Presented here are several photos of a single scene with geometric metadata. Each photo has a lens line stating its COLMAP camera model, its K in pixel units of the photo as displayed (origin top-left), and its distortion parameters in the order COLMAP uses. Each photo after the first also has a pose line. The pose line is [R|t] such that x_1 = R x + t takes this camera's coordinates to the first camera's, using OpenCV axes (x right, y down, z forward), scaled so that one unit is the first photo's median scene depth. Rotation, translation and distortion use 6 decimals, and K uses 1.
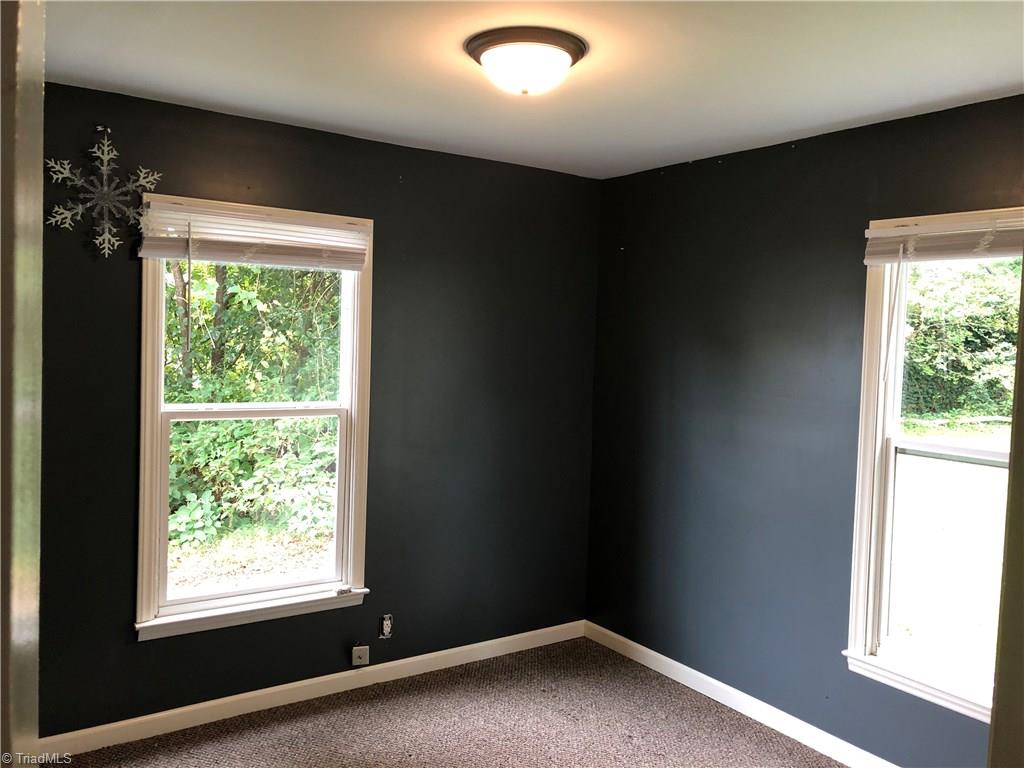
lens RADIAL K [[850.7, 0, 513.1], [0, 850.7, 381.5], [0, 0, 1]] dist [0.024296, 0.025451]
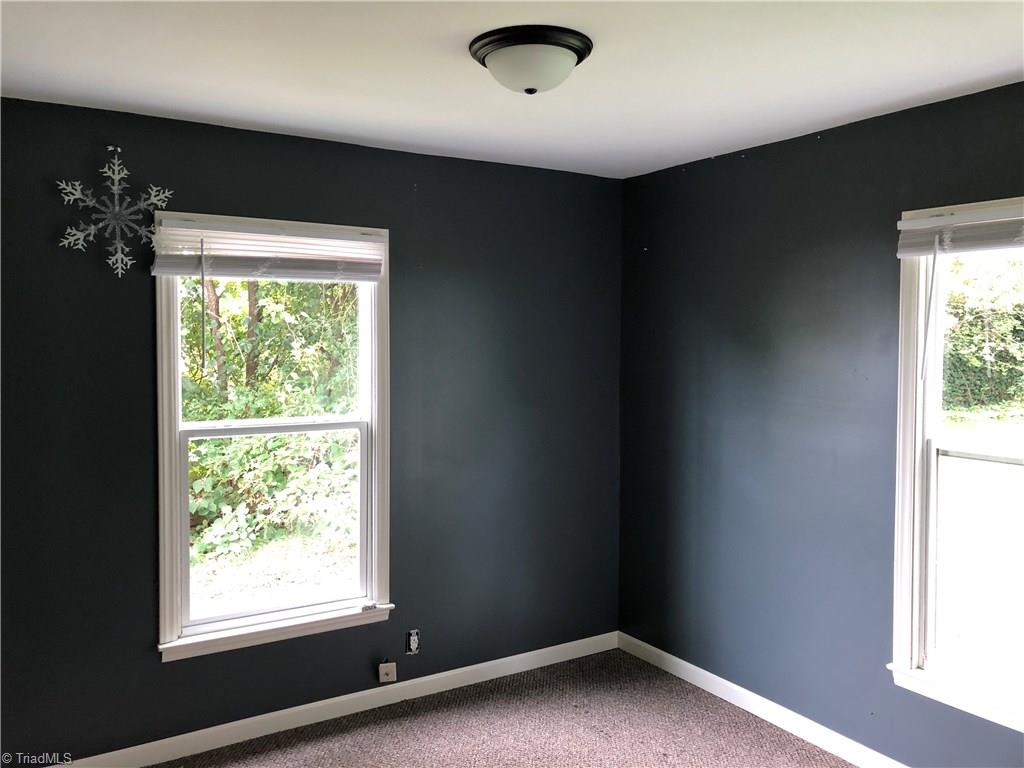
lens RADIAL K [[850.7, 0, 509.1], [0, 850.7, 380.6], [0, 0, 1]] dist [0.024296, 0.025451]
pose [[0.998494, -0.027649, -0.047386, 0.015179], [0.027463, 0.999612, -0.004571, -0.005713], [0.047494, 0.003263, 0.998866, 0.021095]]
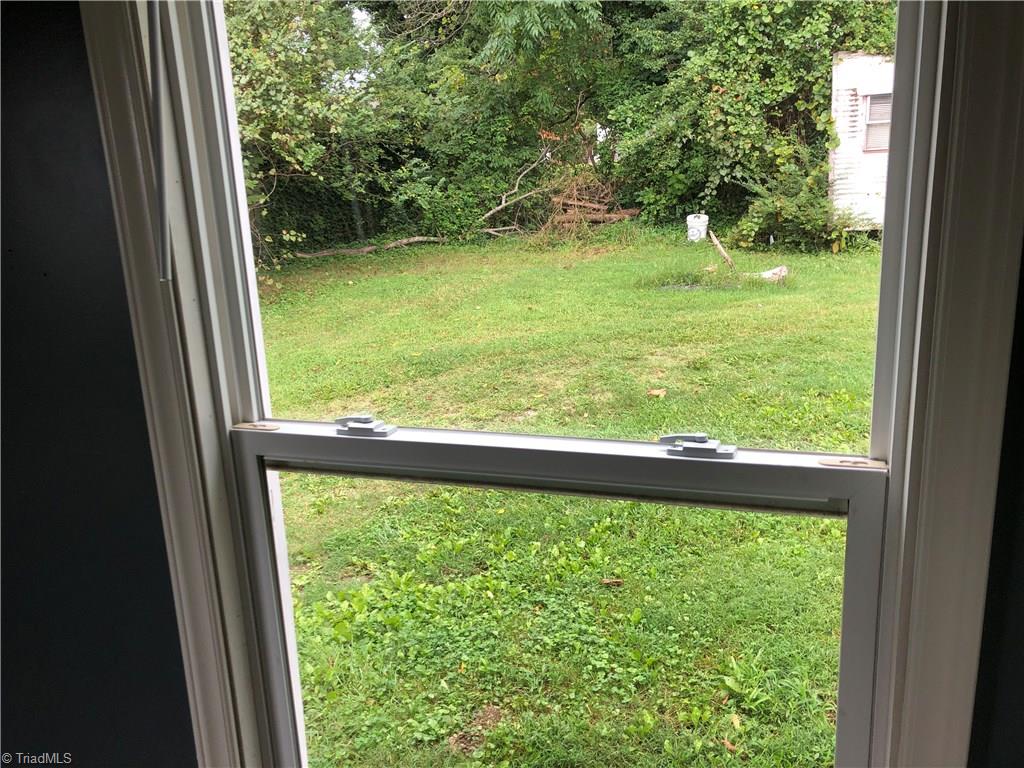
lens RADIAL K [[850.7, 0, 506.9], [0, 850.7, 388.6], [0, 0, 1]] dist [0.024296, 0.025451]
pose [[0.805534, -0.215982, 0.551785, 0.248653], [0.102867, 0.968037, 0.228741, -0.012661], [-0.583552, -0.127498, 0.802004, 0.484734]]
